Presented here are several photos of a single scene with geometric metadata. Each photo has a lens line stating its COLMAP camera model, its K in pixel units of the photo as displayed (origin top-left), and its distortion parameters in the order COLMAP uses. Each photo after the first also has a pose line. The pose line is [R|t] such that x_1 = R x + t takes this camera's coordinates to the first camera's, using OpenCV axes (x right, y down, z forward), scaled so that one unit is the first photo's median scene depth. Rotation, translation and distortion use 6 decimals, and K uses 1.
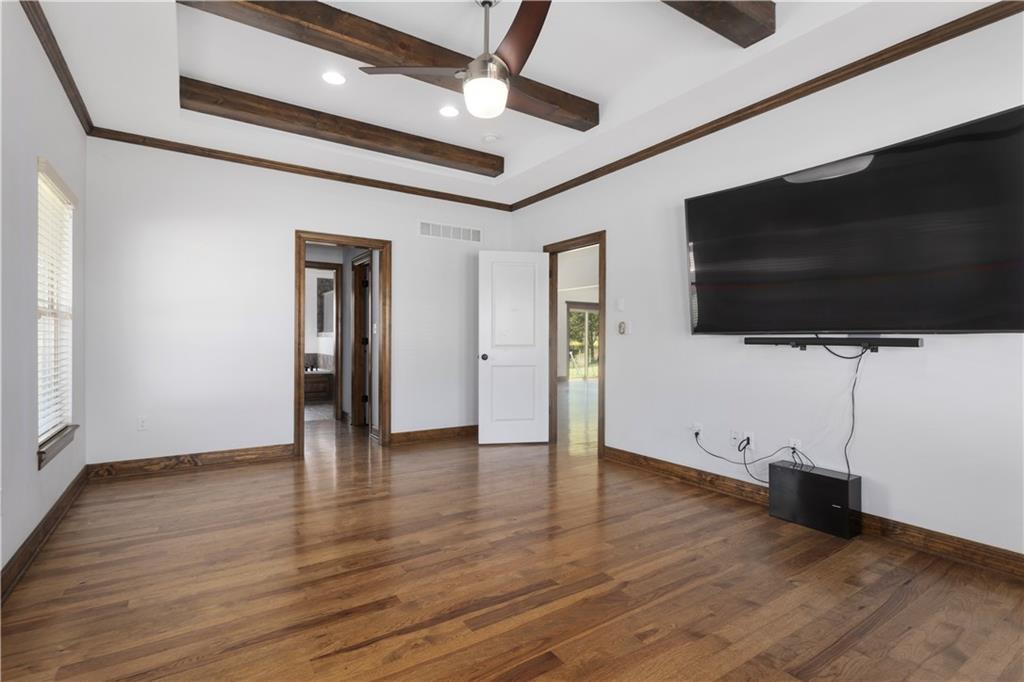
lens RADIAL K [[492.2, 0, 512.7], [0, 492.2, 340.9], [0, 0, 1]] dist [-0.001613, -0.000498]
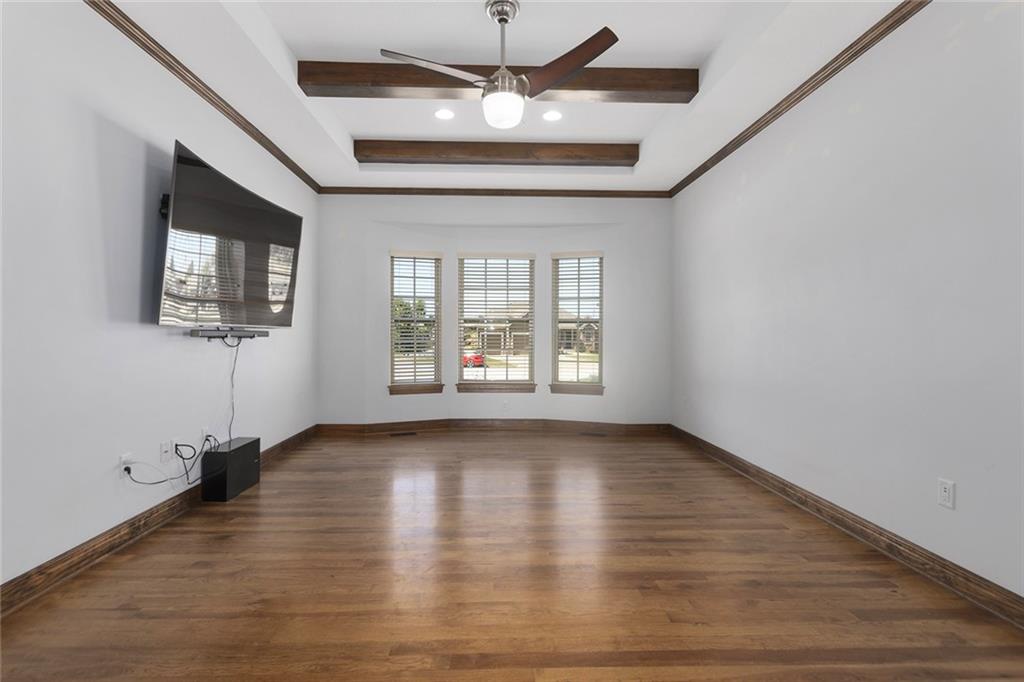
lens RADIAL K [[492.2, 0, 510.2], [0, 492.2, 336.5], [0, 0, 1]] dist [-0.001613, -0.000498]
pose [[-0.853994, -0.008387, 0.520216, -0.507737], [-0.006320, 0.999964, 0.005747, -0.001639], [-0.520245, 0.001620, -0.854016, 1.534705]]
